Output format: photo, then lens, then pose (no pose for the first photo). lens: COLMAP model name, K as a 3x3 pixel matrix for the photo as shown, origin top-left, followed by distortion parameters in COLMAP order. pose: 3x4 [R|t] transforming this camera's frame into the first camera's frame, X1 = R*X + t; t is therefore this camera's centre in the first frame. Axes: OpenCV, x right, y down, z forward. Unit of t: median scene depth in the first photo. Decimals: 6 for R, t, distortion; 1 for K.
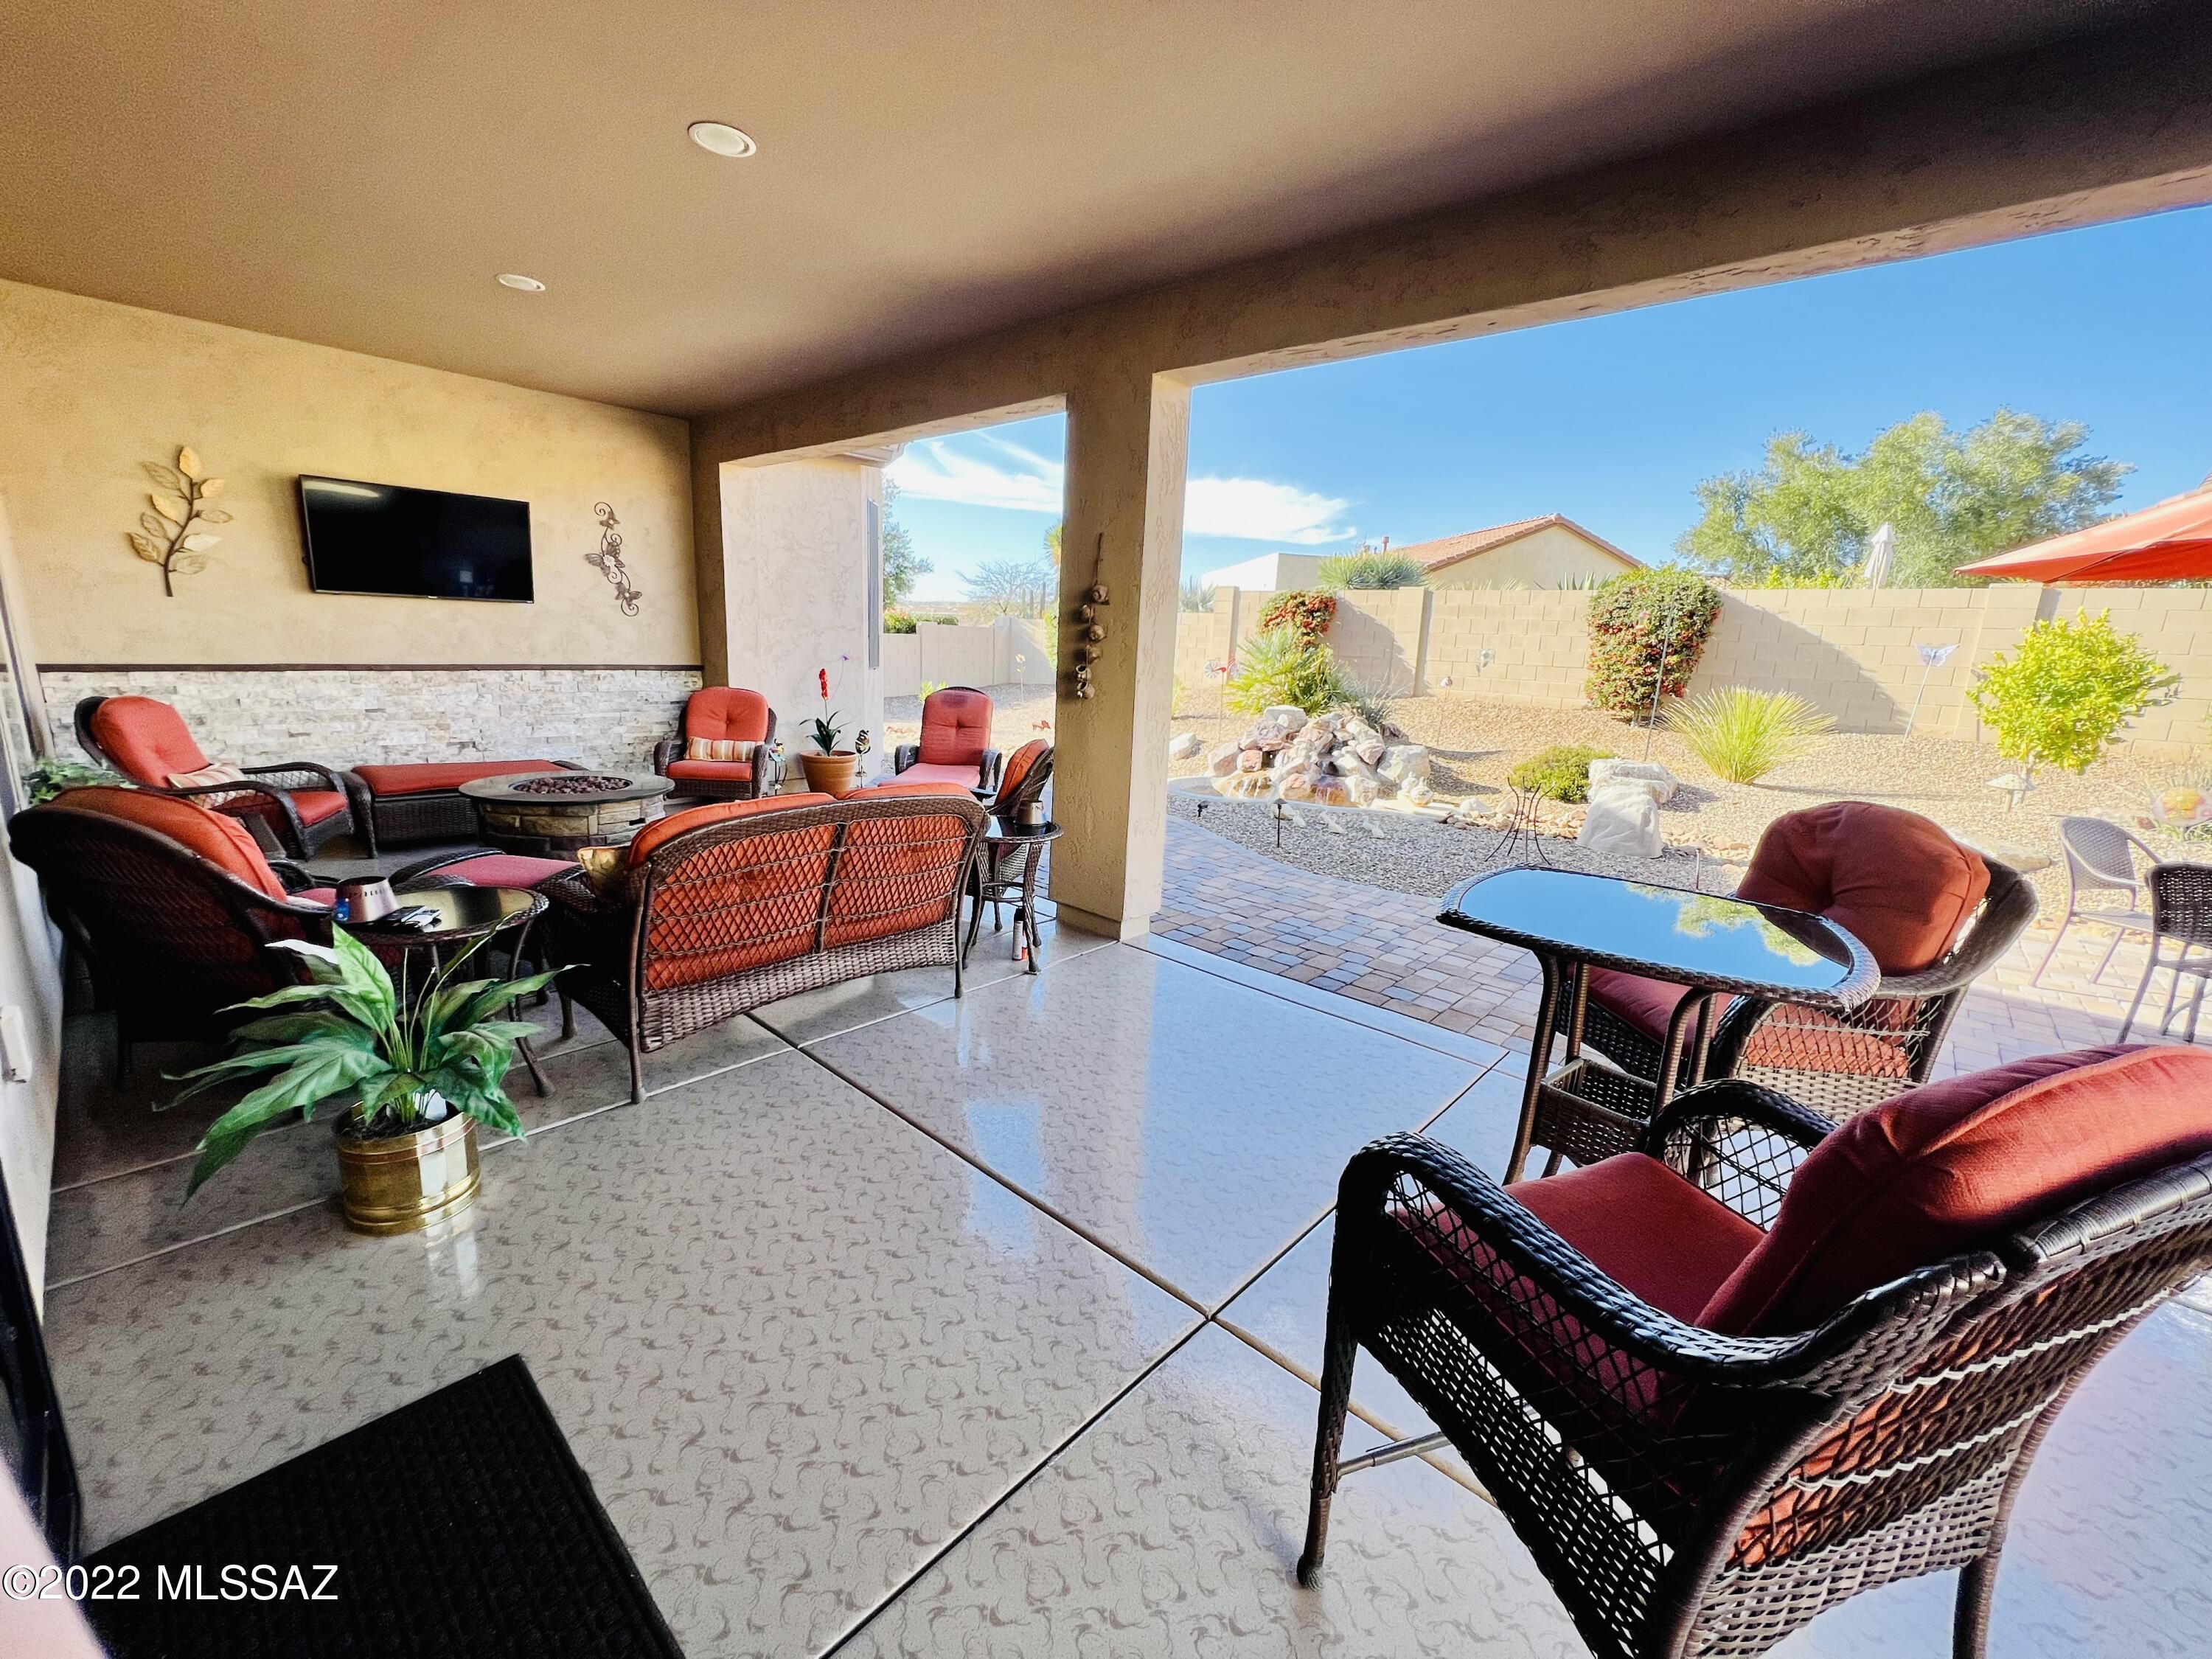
lens RADIAL K [[885.2, 0, 1103.2], [0, 885.2, 819.9], [0, 0, 1]] dist [-0.000916, 0.000031]
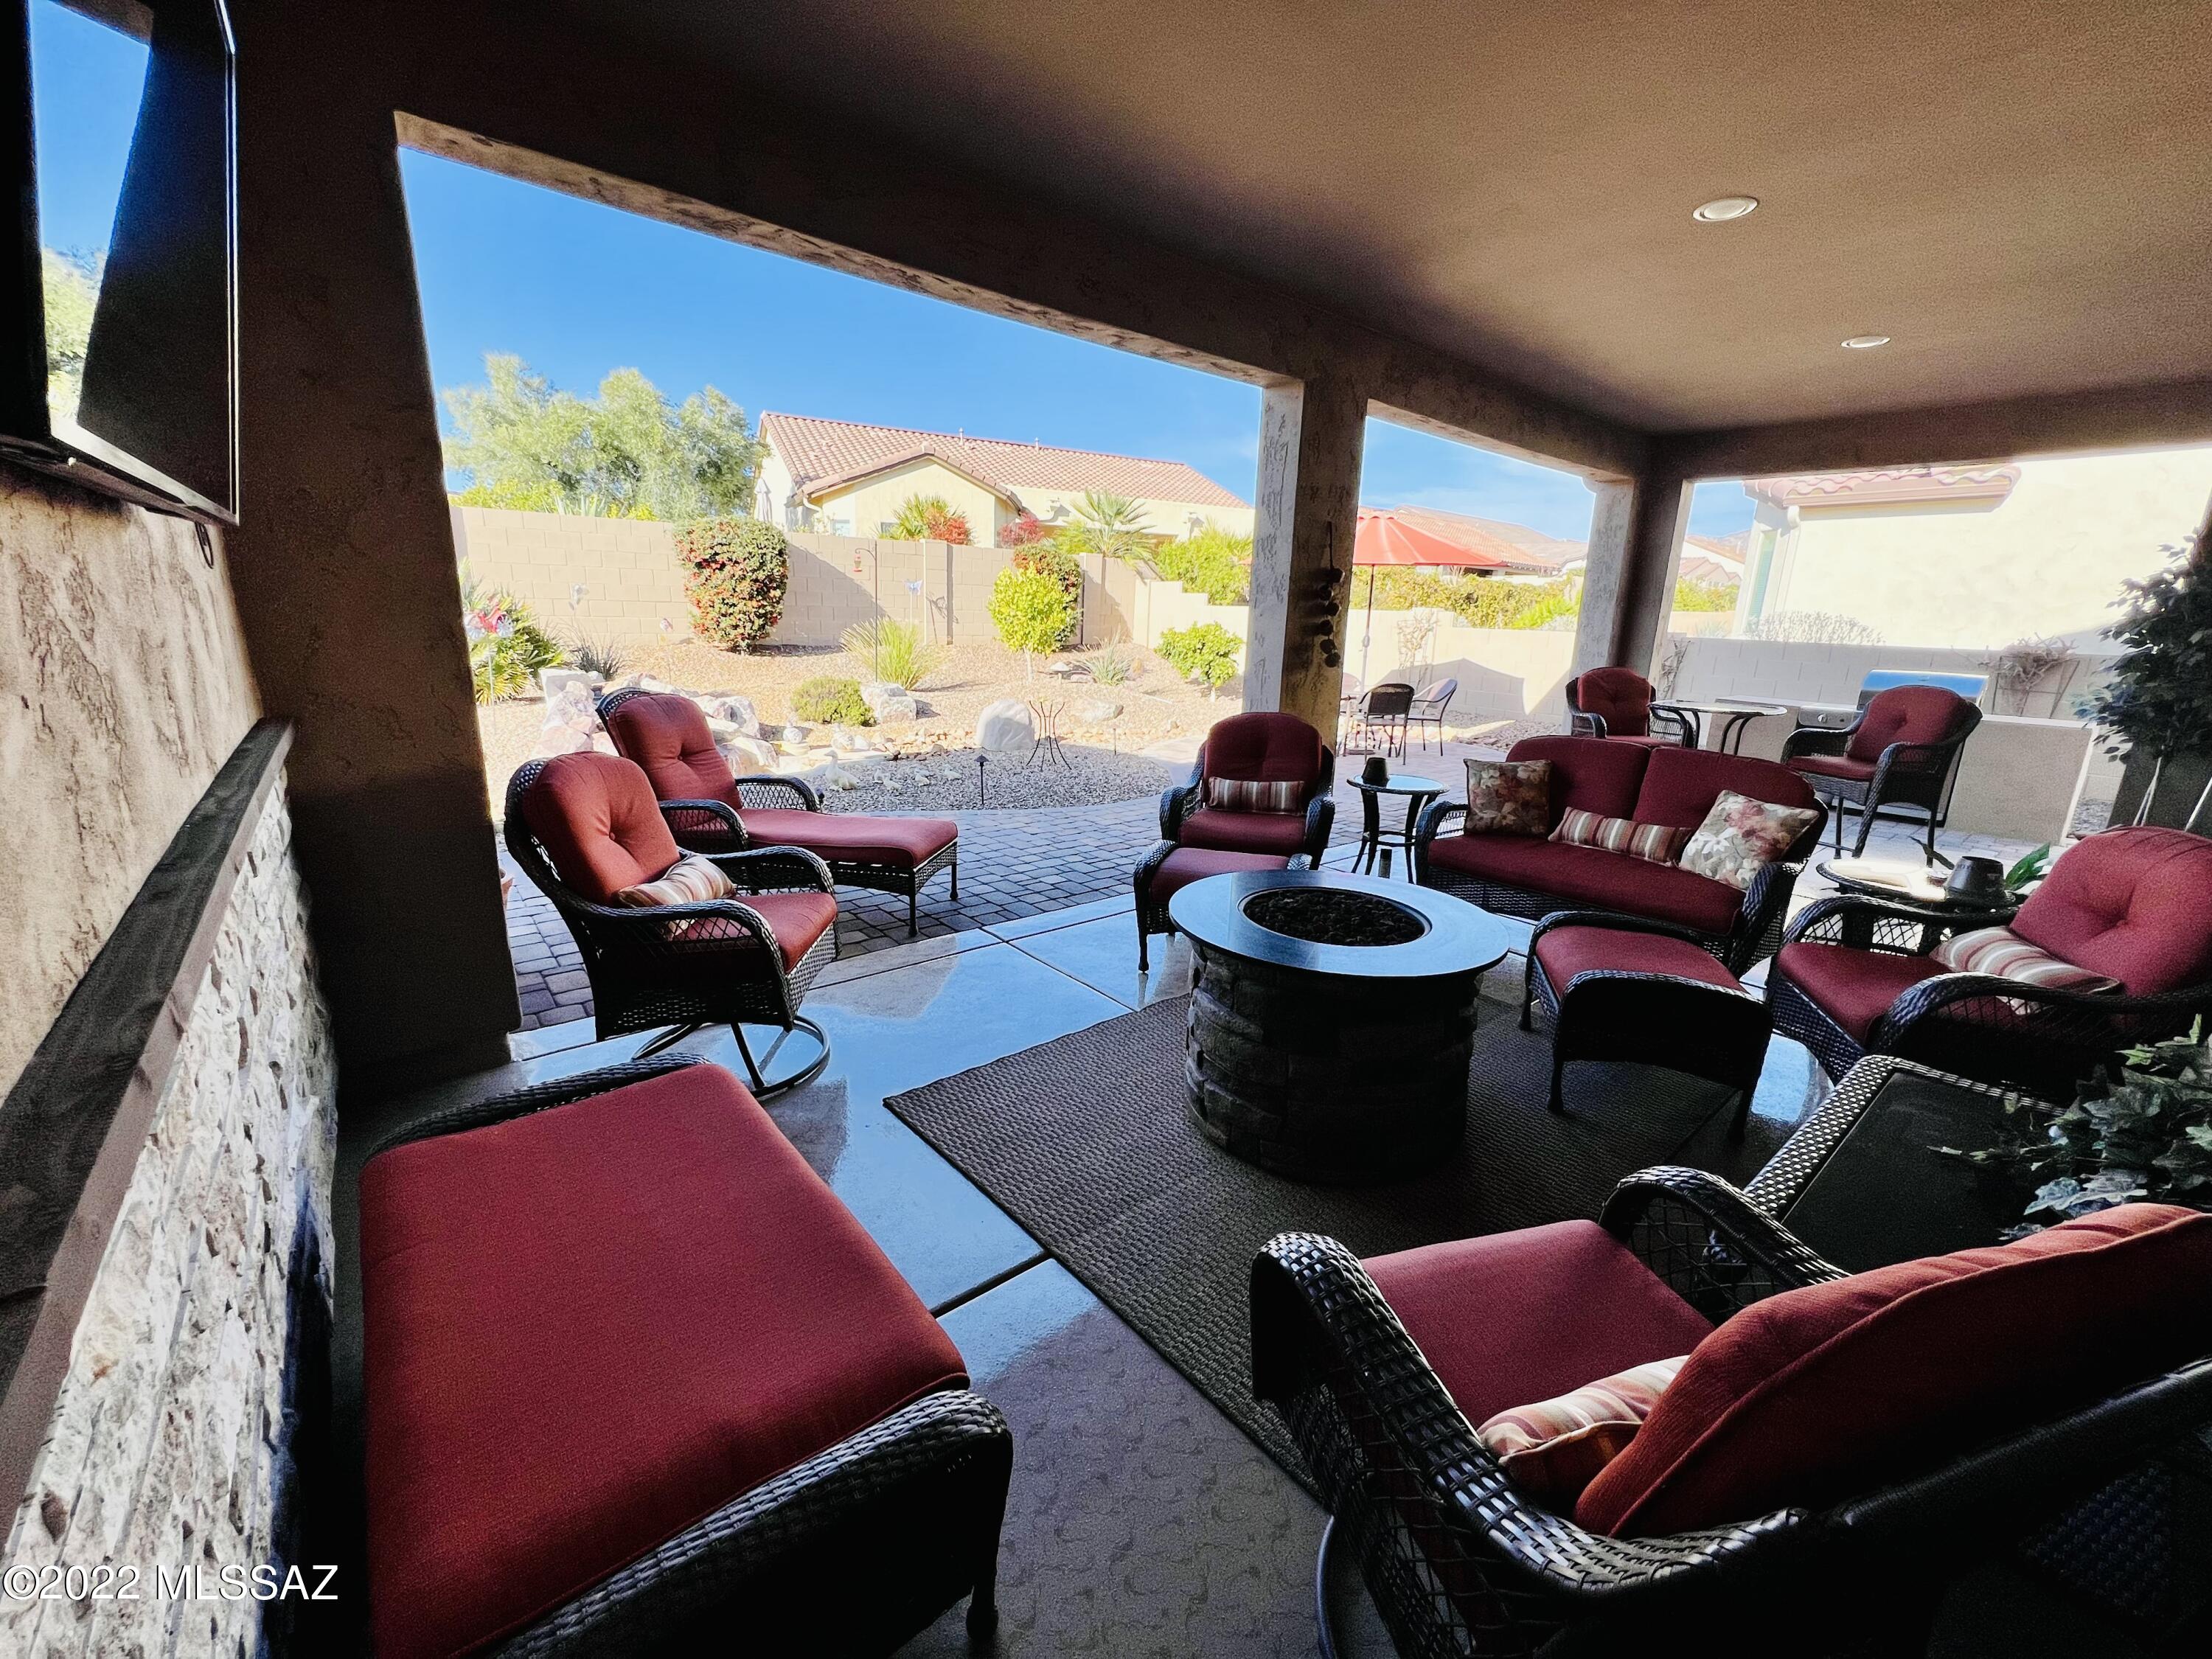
lens RADIAL K [[885.2, 0, 1114.4], [0, 885.2, 835.0], [0, 0, 1]] dist [-0.000916, 0.000031]
pose [[0.134251, -0.279410, 0.950740, -0.456834], [0.166094, 0.952197, 0.256384, -0.104527], [-0.976929, 0.123493, 0.174241, 0.413261]]
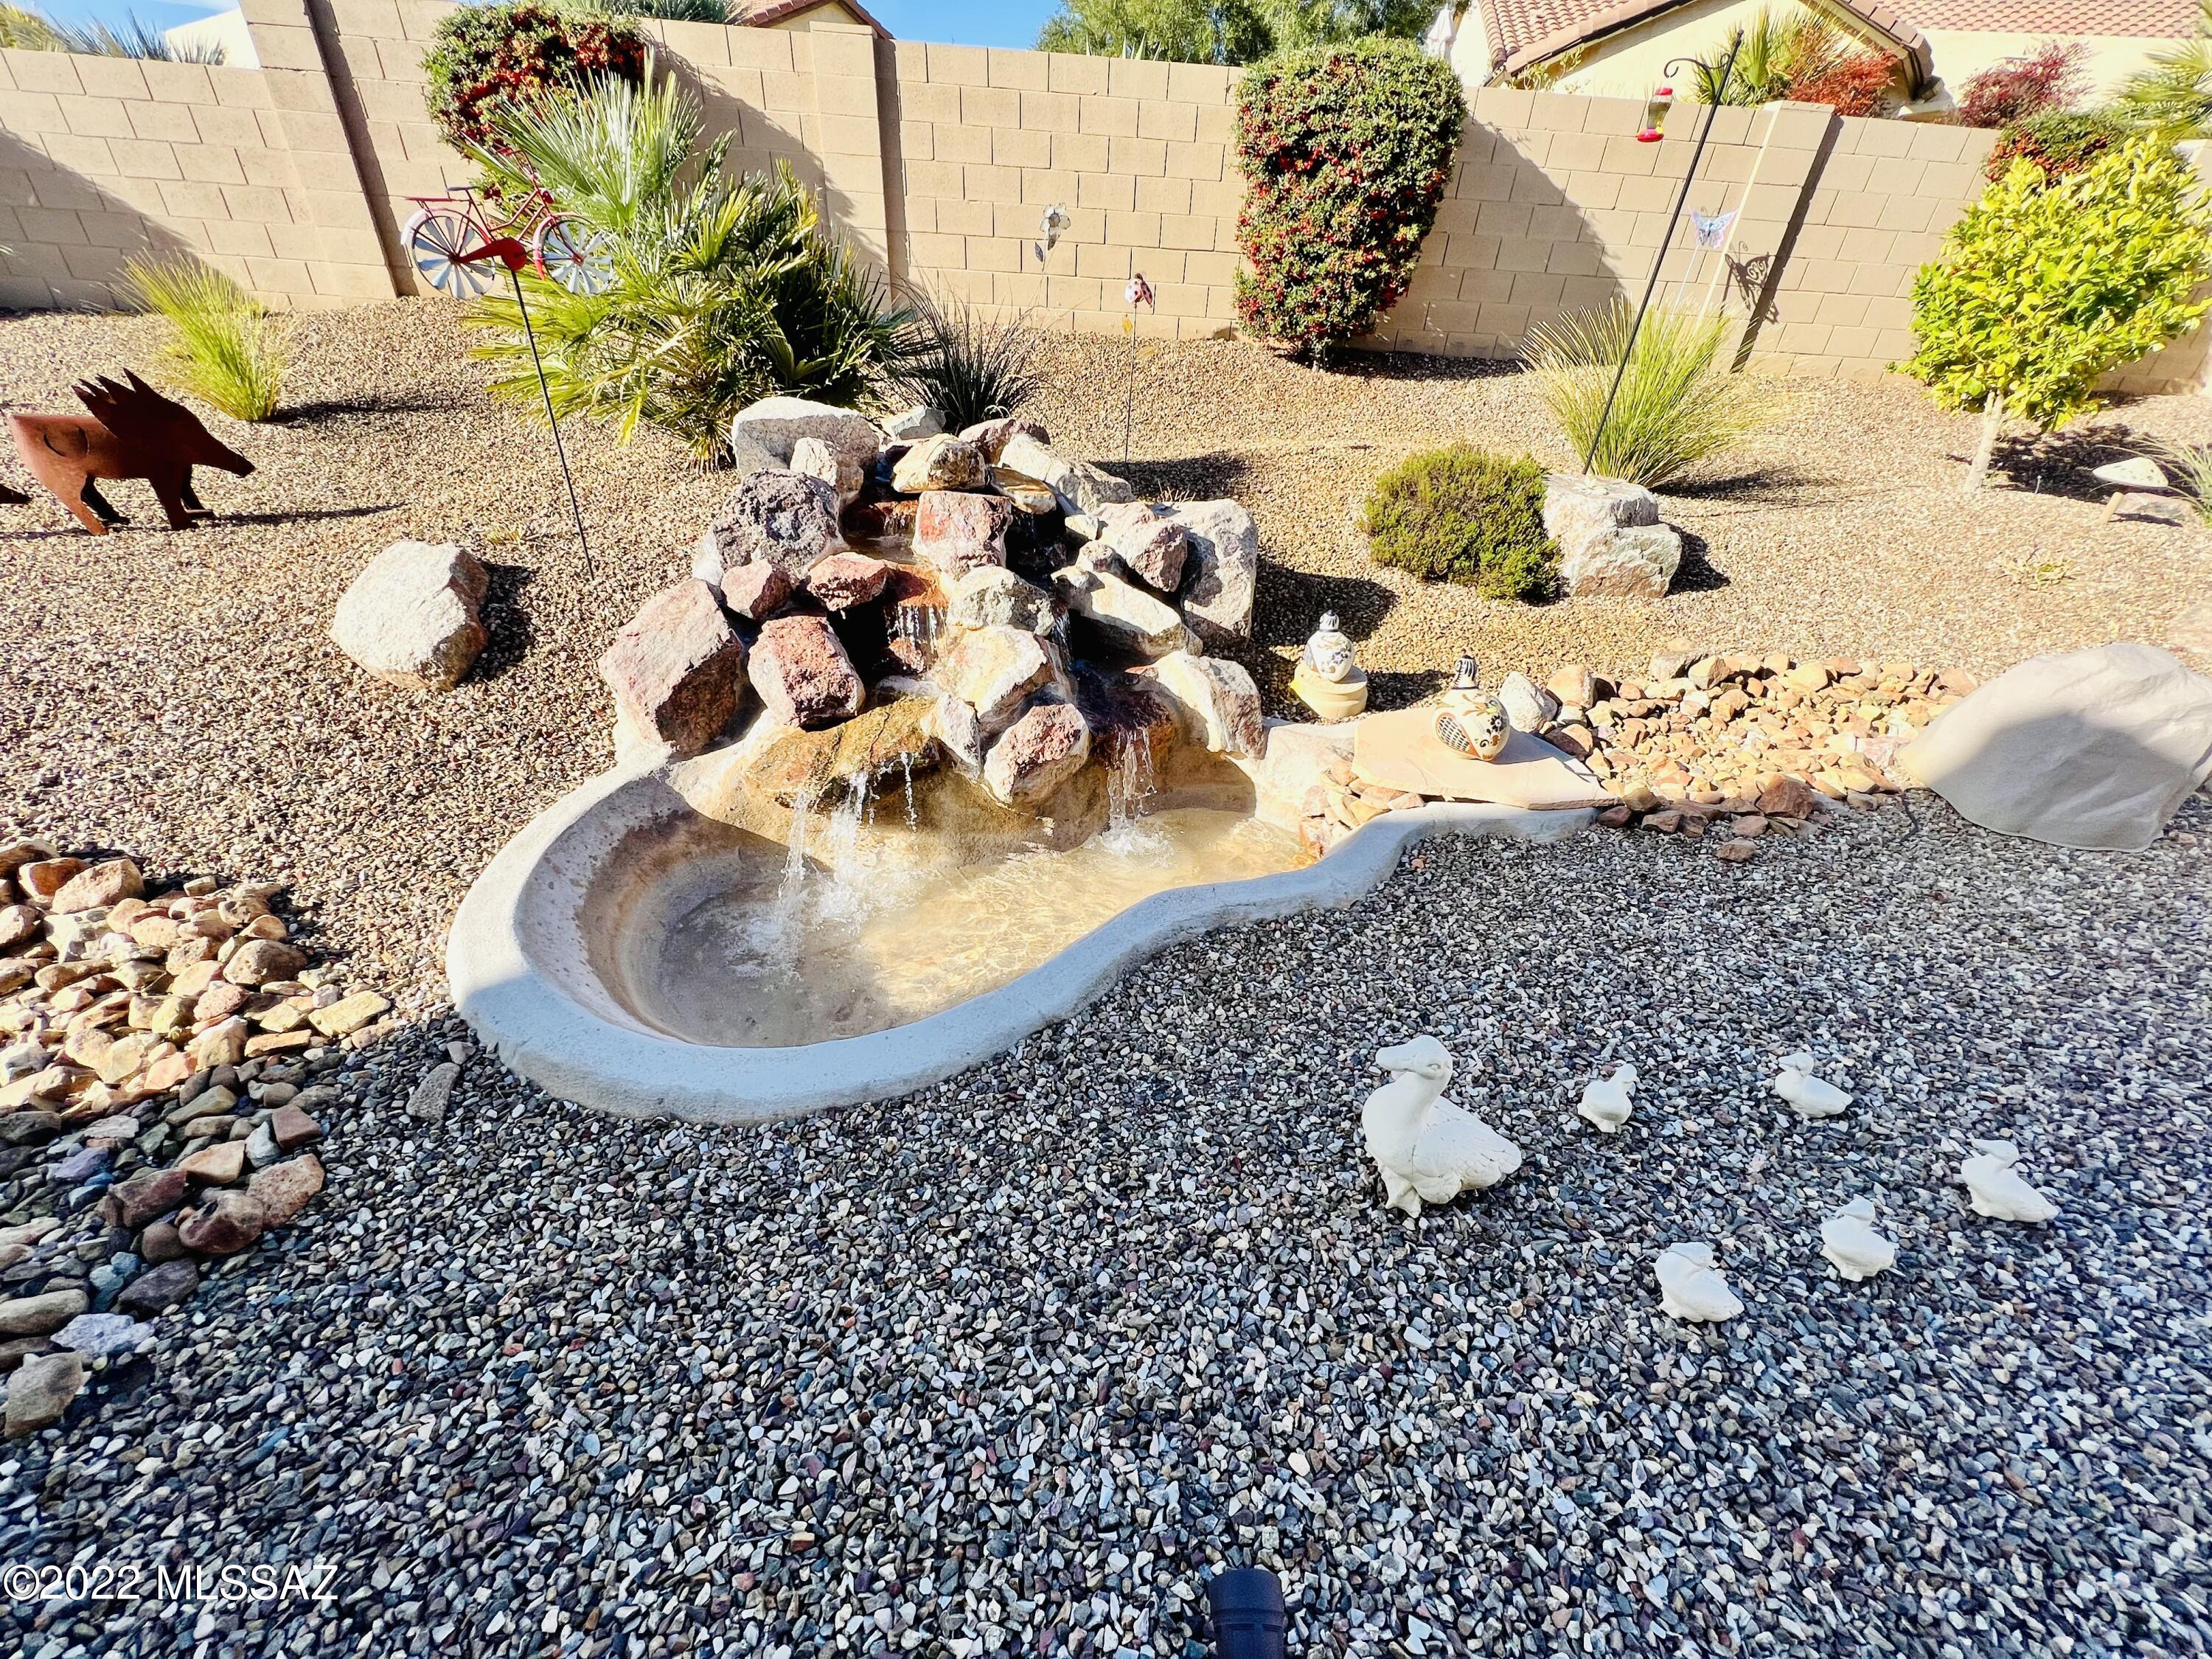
lens RADIAL K [[885.2, 0, 1111.2], [0, 885.2, 822.7], [0, 0, 1]] dist [-0.000916, 0.000031]
pose [[0.700964, -0.384707, 0.600542, 0.049294], [0.115824, 0.892269, 0.436396, -0.115471], [-0.703729, -0.236341, 0.670006, 0.671871]]
